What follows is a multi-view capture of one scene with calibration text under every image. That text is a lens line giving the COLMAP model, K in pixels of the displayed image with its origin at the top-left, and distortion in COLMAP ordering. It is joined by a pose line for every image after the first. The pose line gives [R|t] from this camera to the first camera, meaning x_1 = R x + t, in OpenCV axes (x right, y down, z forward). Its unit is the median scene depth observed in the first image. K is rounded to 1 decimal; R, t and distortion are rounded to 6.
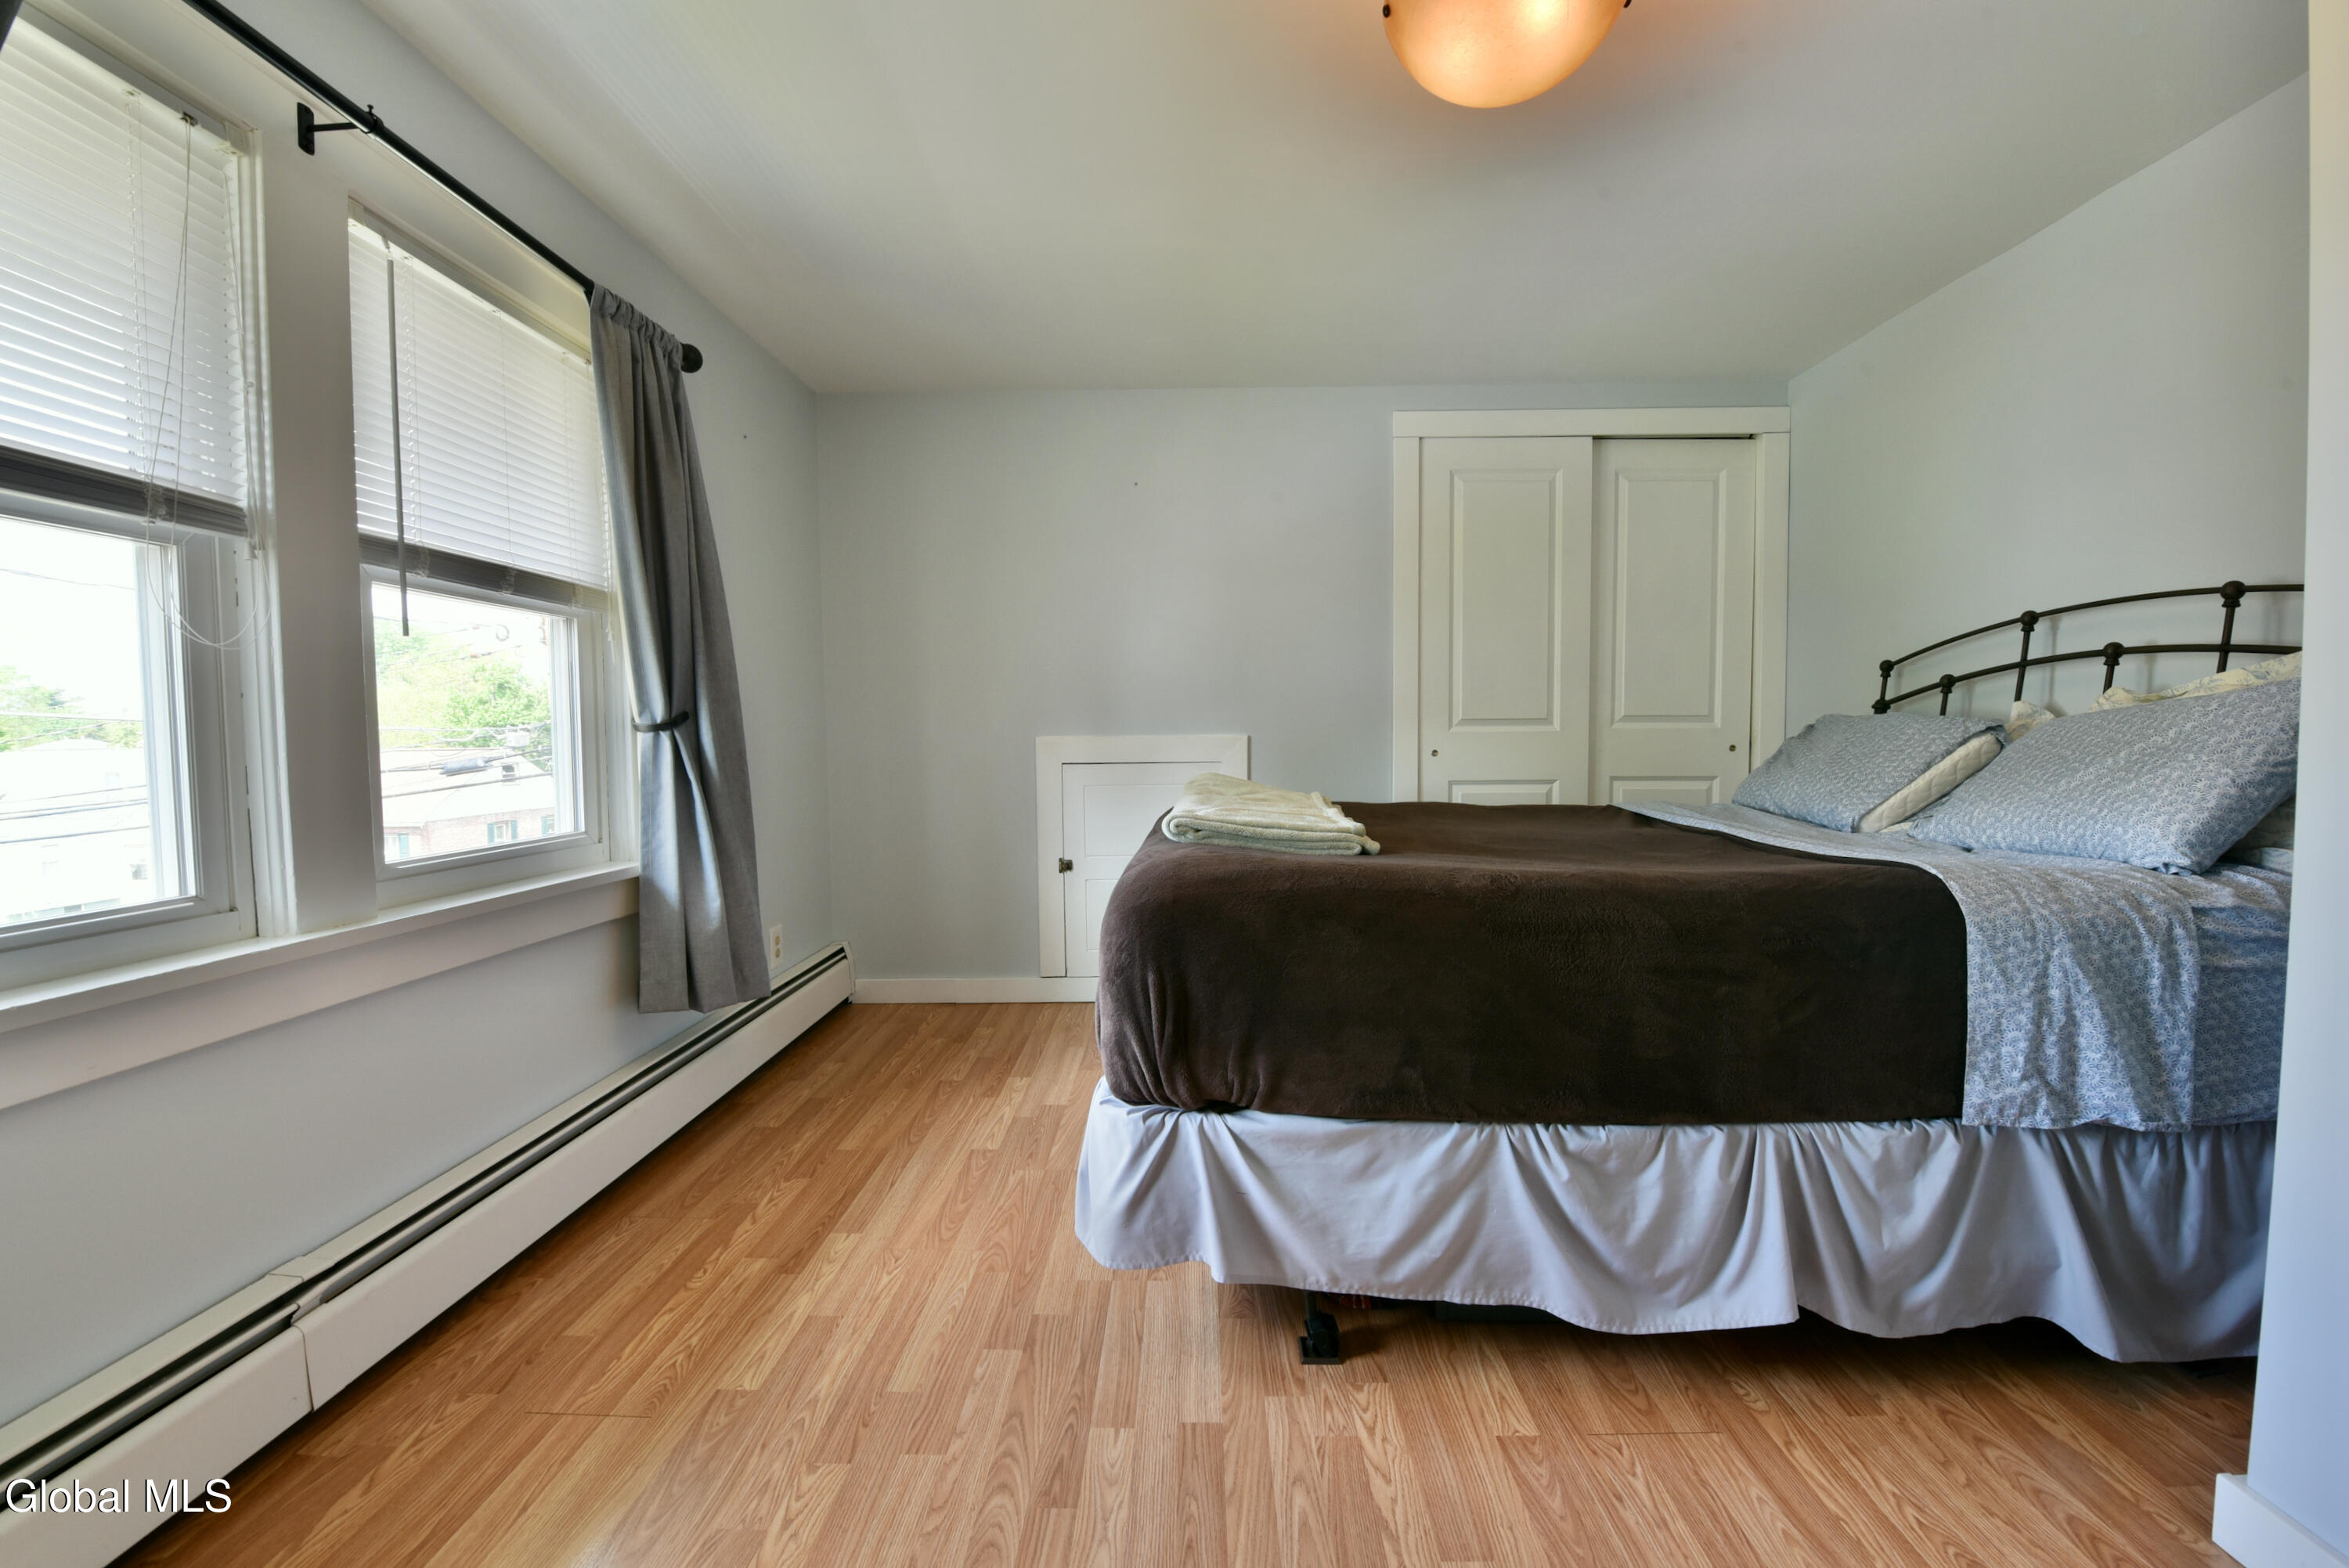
lens RADIAL K [[1015.8, 0, 1174.5], [0, 1015.8, 784.0], [0, 0, 1]] dist [-0.017722, -0.000129]
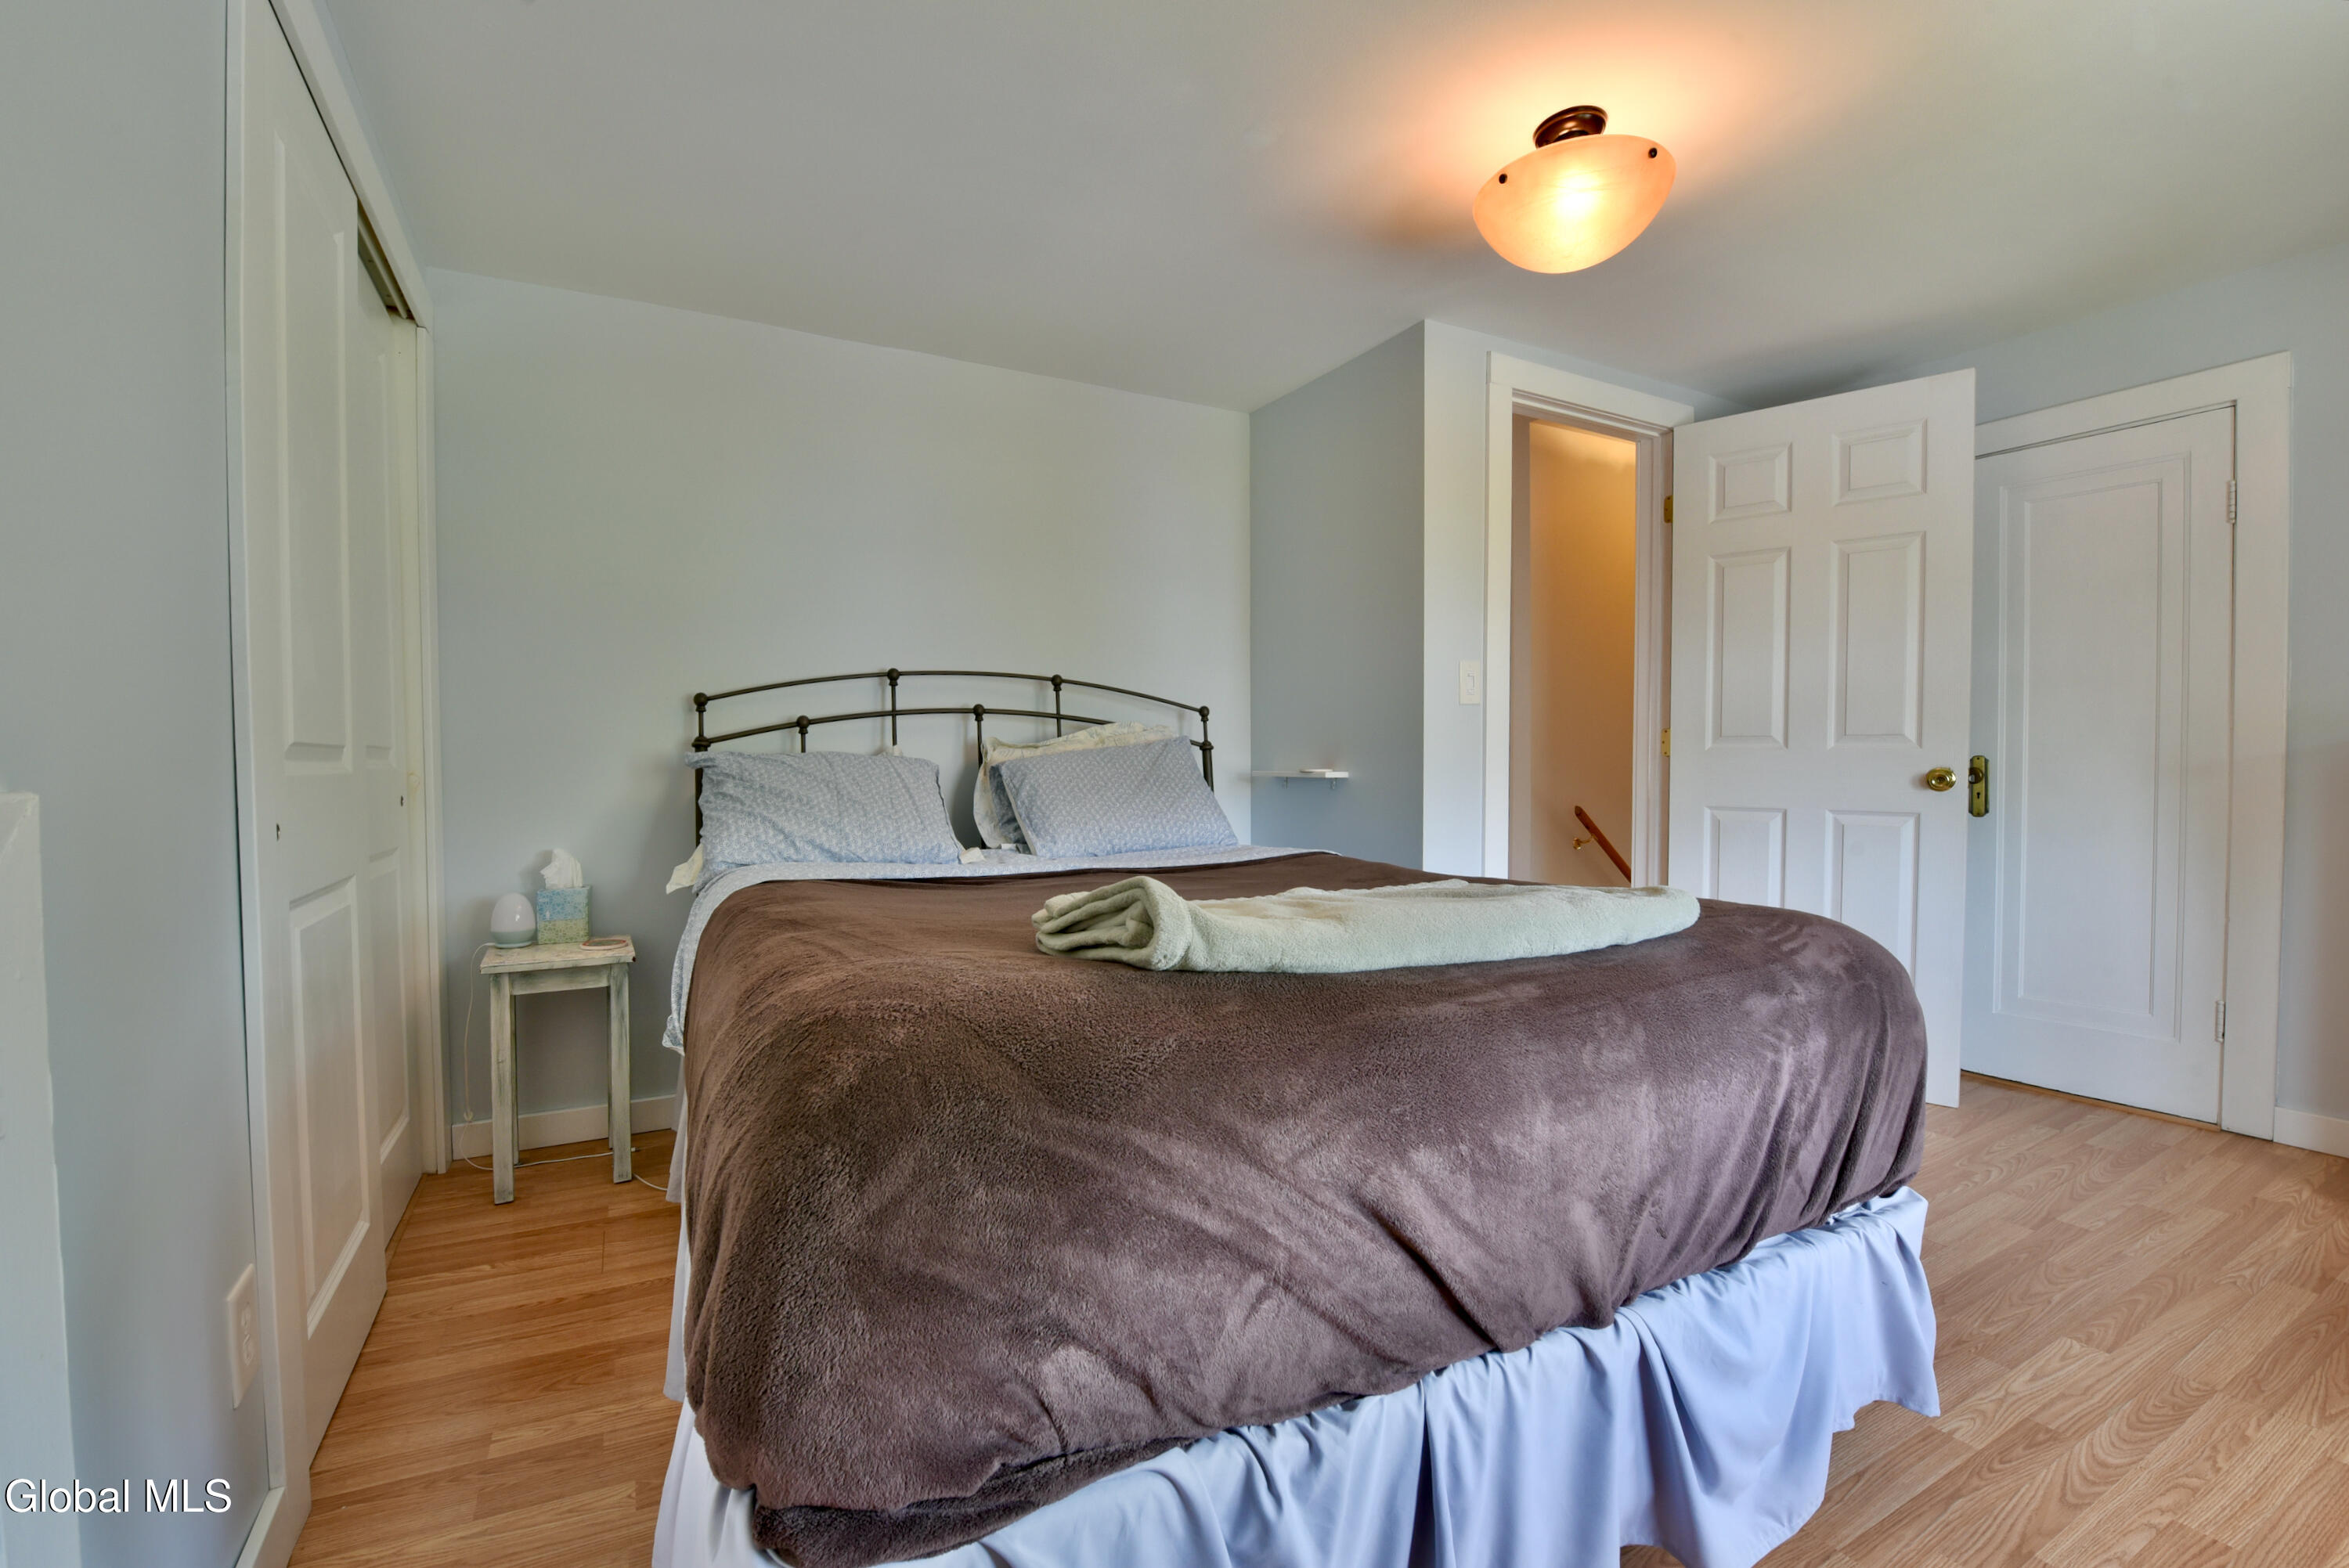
lens RADIAL K [[1015.8, 0, 1174.5], [0, 1015.8, 784.0], [0, 0, 1]] dist [-0.017722, -0.000129]
pose [[-0.515874, 0.002007, 0.856662, -0.402913], [0.057044, 0.997858, 0.032013, -0.072036], [-0.854763, 0.065382, -0.514883, 1.671583]]
